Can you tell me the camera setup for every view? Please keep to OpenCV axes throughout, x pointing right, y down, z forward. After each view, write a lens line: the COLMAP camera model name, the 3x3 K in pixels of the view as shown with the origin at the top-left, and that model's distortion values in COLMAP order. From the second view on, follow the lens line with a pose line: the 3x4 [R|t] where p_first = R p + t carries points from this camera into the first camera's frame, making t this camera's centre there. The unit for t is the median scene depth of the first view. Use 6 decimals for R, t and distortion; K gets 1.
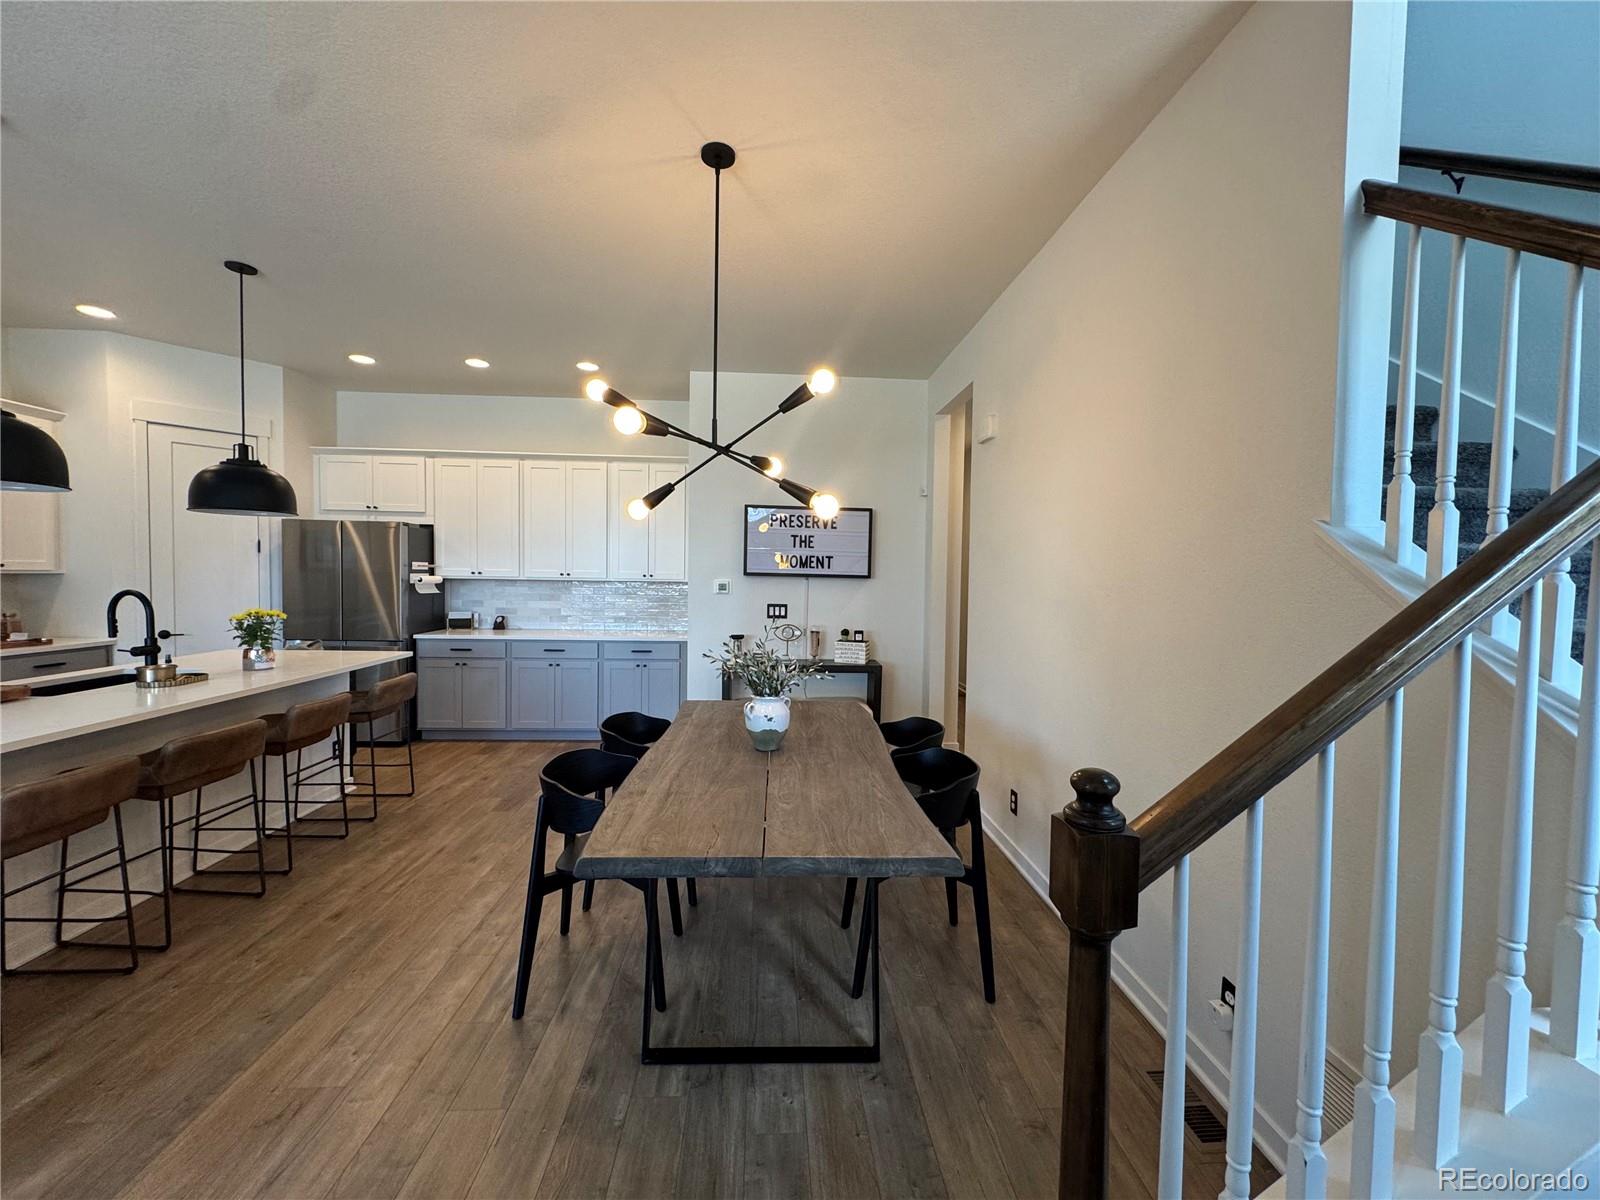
lens RADIAL K [[637.1, 0, 799.5], [0, 637.1, 596.2], [0, 0, 1]] dist [-0.003360, 0.001064]
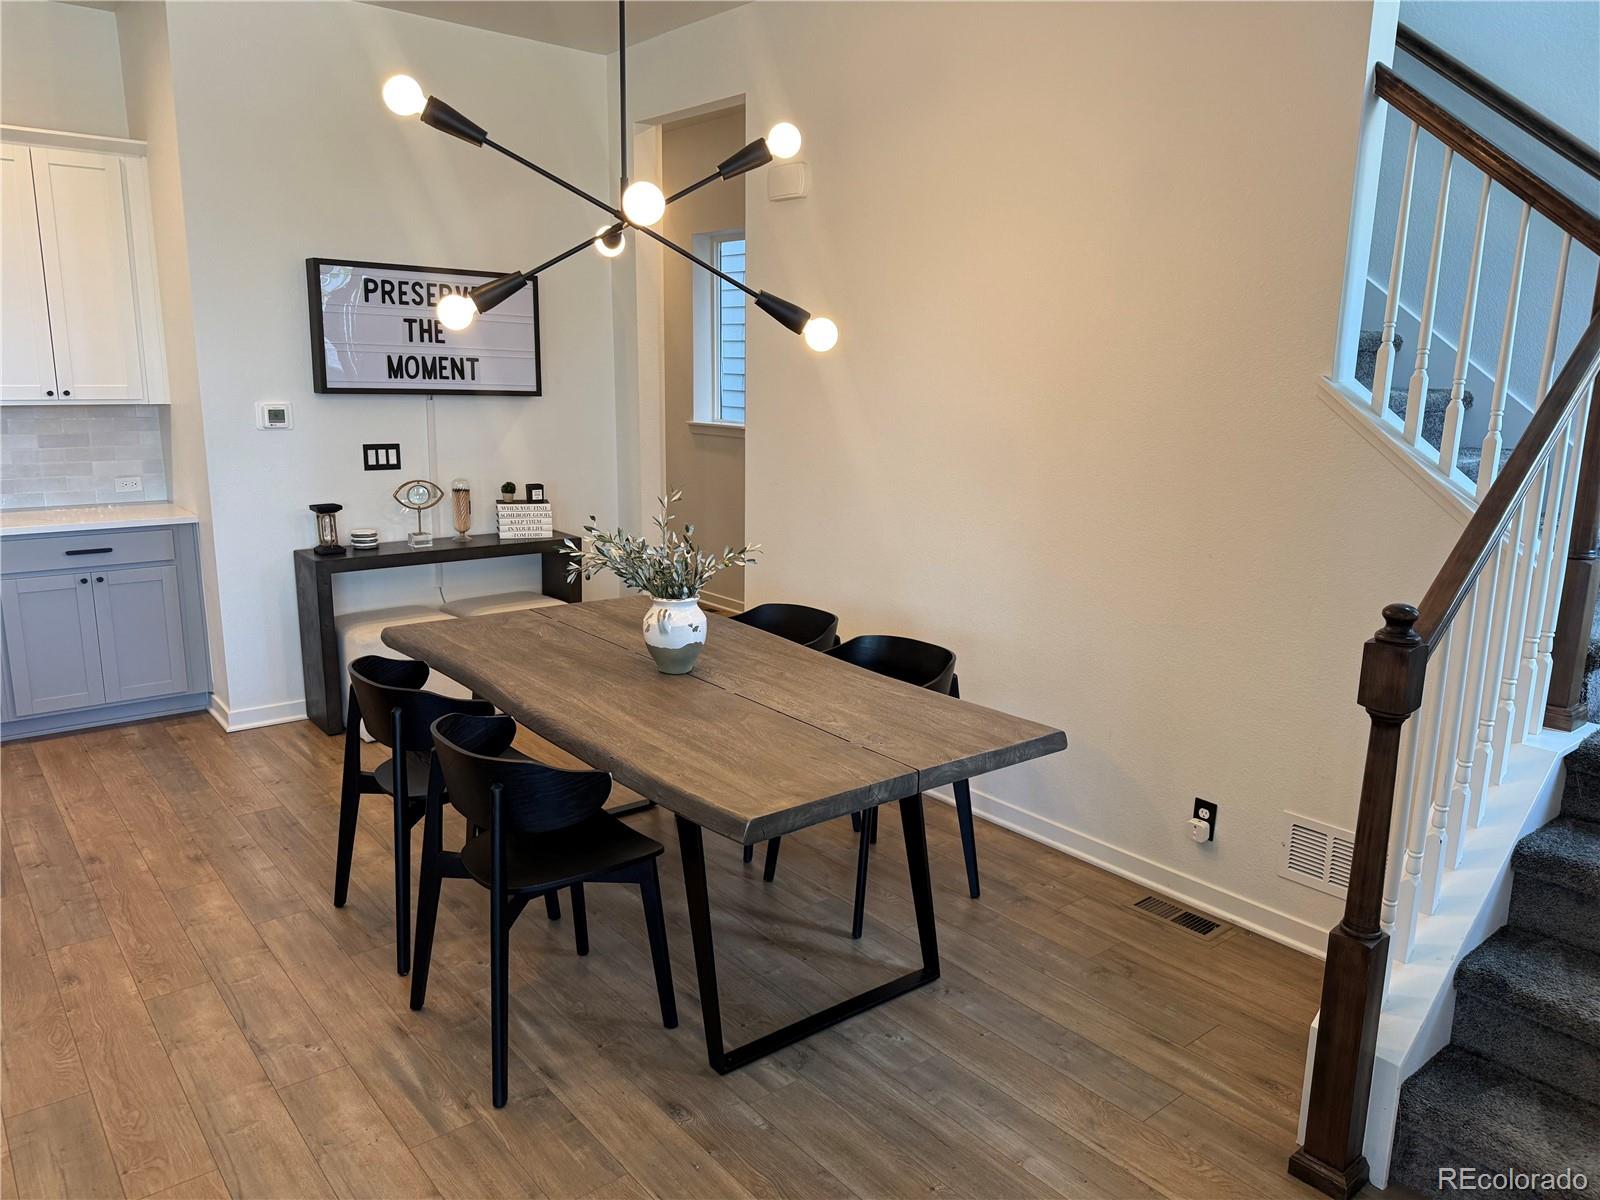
lens RADIAL K [[1123.8, 0, 811.7], [0, 1123.8, 597.5], [0, 0, 1]] dist [0.024602, -0.020557]
pose [[0.802944, -0.118596, 0.584137, -0.501040], [0.011845, 0.982987, 0.183293, -0.049510], [-0.595937, -0.140255, 0.790688, -0.041034]]
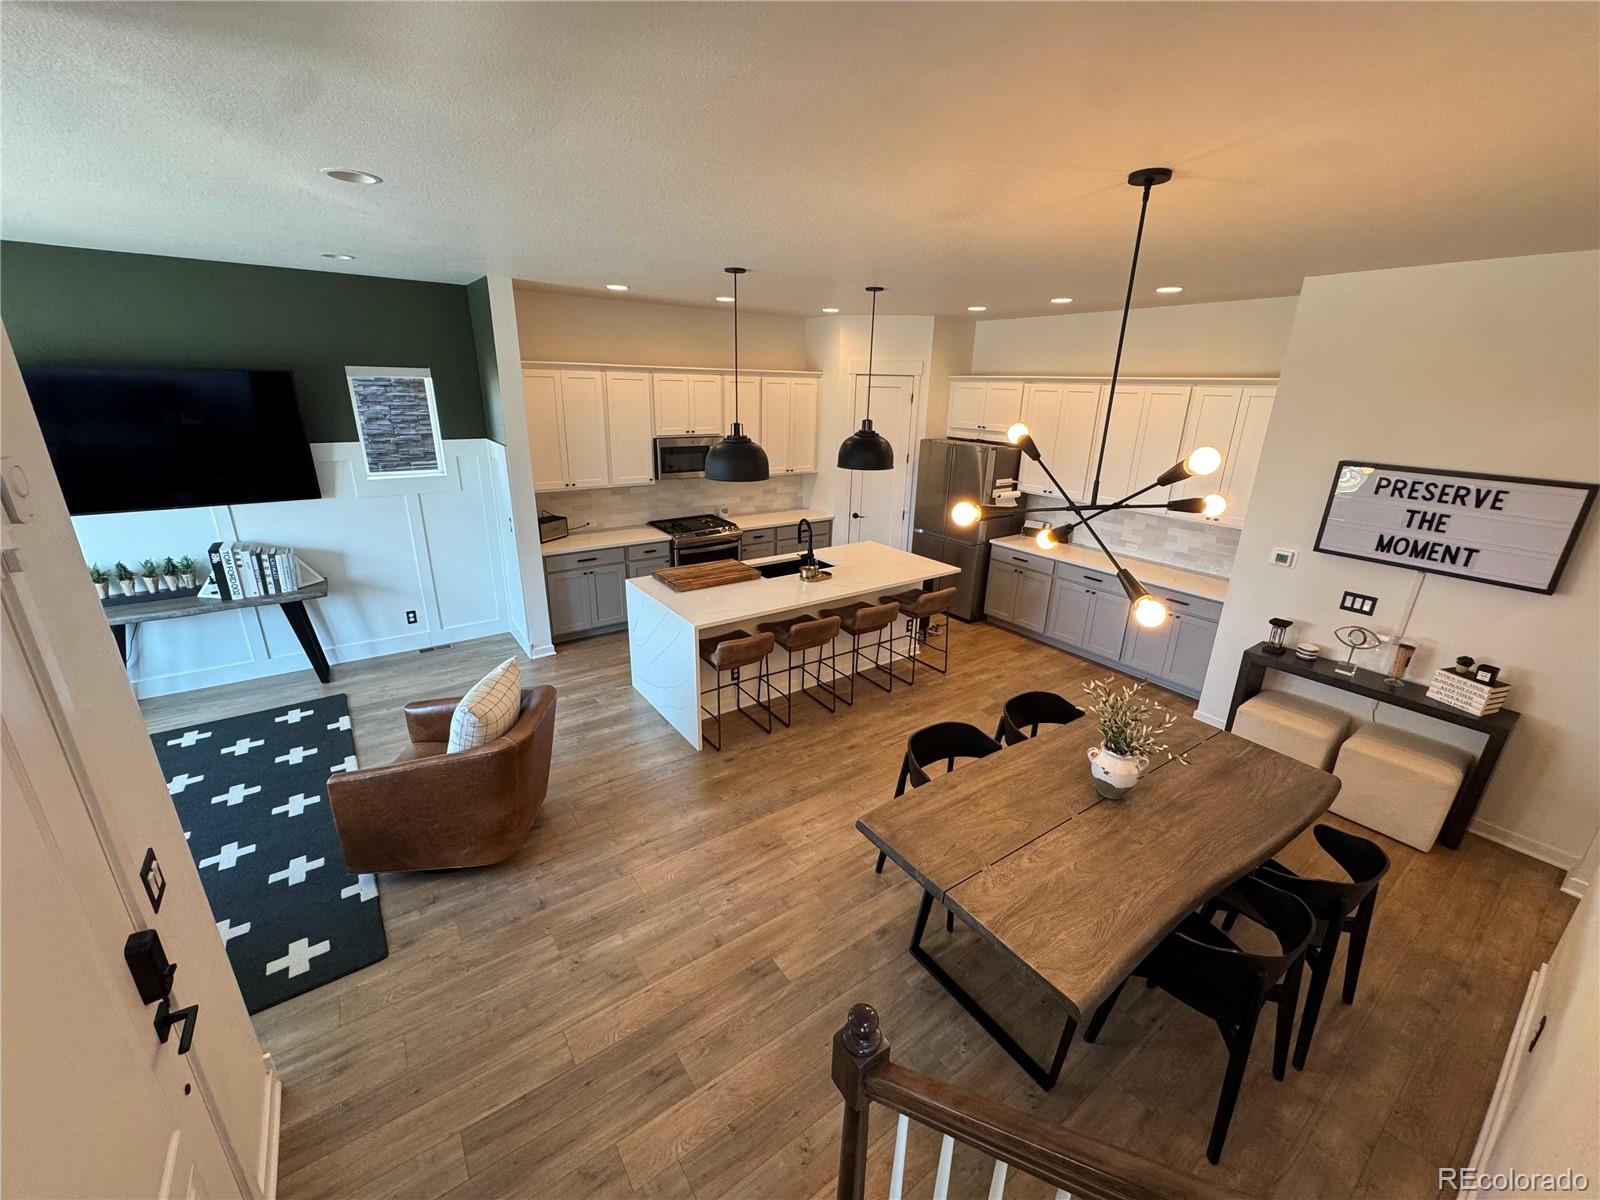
lens RADIAL K [[637.1, 0, 804.4], [0, 637.1, 595.2], [0, 0, 1]] dist [-0.003360, 0.001064]
pose [[0.536646, 0.264975, -0.801123, 0.334179], [-0.043996, 0.956910, 0.287031, -0.270441], [0.842660, -0.118788, 0.525180, 0.059792]]
